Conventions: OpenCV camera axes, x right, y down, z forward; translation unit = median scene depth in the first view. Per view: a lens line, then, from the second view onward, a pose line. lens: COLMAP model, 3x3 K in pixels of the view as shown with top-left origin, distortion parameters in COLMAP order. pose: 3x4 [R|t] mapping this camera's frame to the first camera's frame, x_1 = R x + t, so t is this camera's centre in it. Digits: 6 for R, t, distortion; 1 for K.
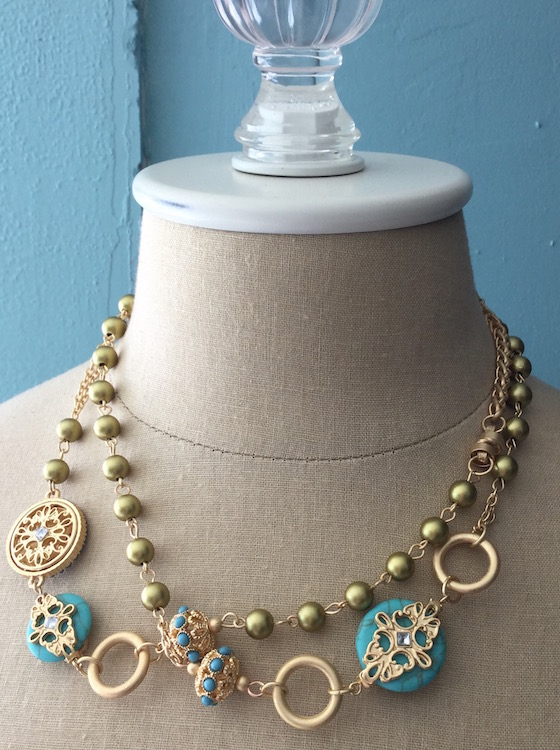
lens RADIAL K [[939.7, 0, 299.0], [0, 939.7, 373.8], [0, 0, 1]] dist [0.055201, 0.000000]
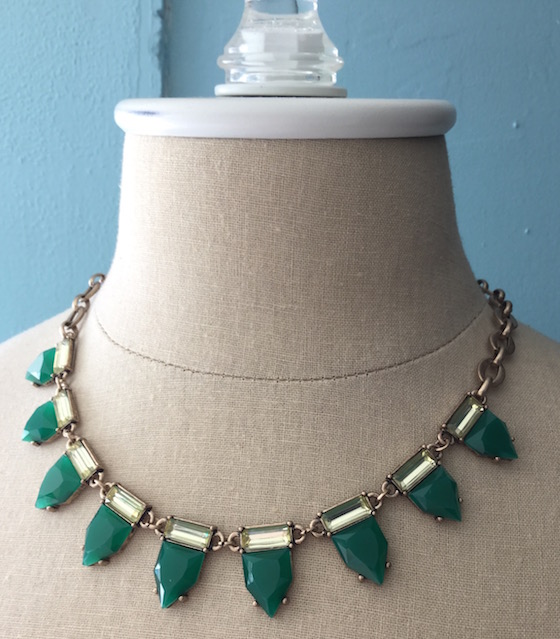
lens RADIAL K [[719.8, 0, 284.6], [0, 719.8, 379.7], [0, 0, 1]] dist [0.018478, 0.000000]
pose [[0.998658, 0.020936, -0.047364, 0.046901], [-0.021175, 0.999765, -0.004558, 0.087009], [0.047257, 0.005555, 0.998867, 0.239058]]
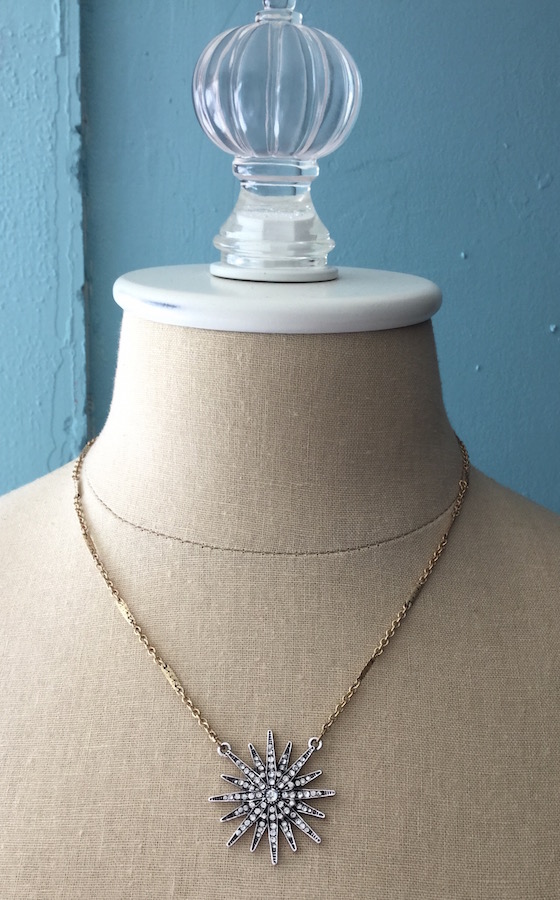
lens RADIAL K [[919.4, 0, 276.3], [0, 919.4, 494.6], [0, 0, 1]] dist [0.048126, 0.000000]
pose [[0.995596, -0.009243, 0.093294, -0.097929], [0.011449, 0.999667, -0.023146, 0.045779], [-0.093049, 0.024112, 0.995370, -0.000310]]
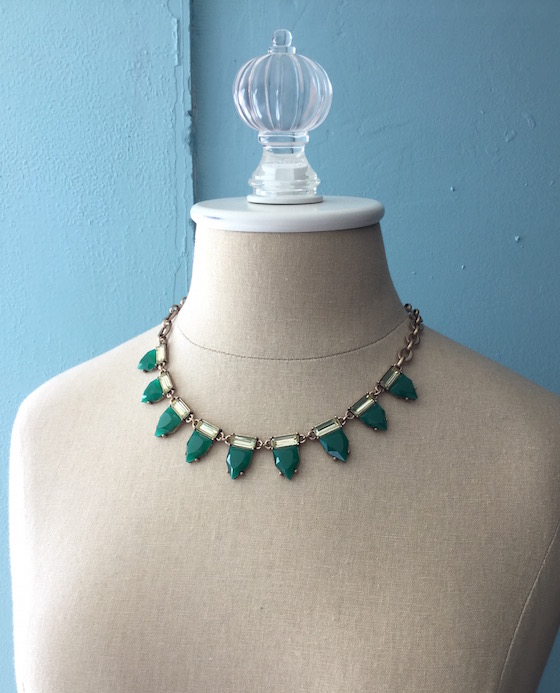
lens RADIAL K [[750.4, 0, 306.1], [0, 750.4, 407.1], [0, 0, 1]] dist [0.057980, 0.000000]
pose [[0.999866, -0.005966, -0.015249, 0.058627], [0.005807, 0.999928, -0.010503, 0.181915], [0.015311, 0.010413, 0.999829, -0.401157]]
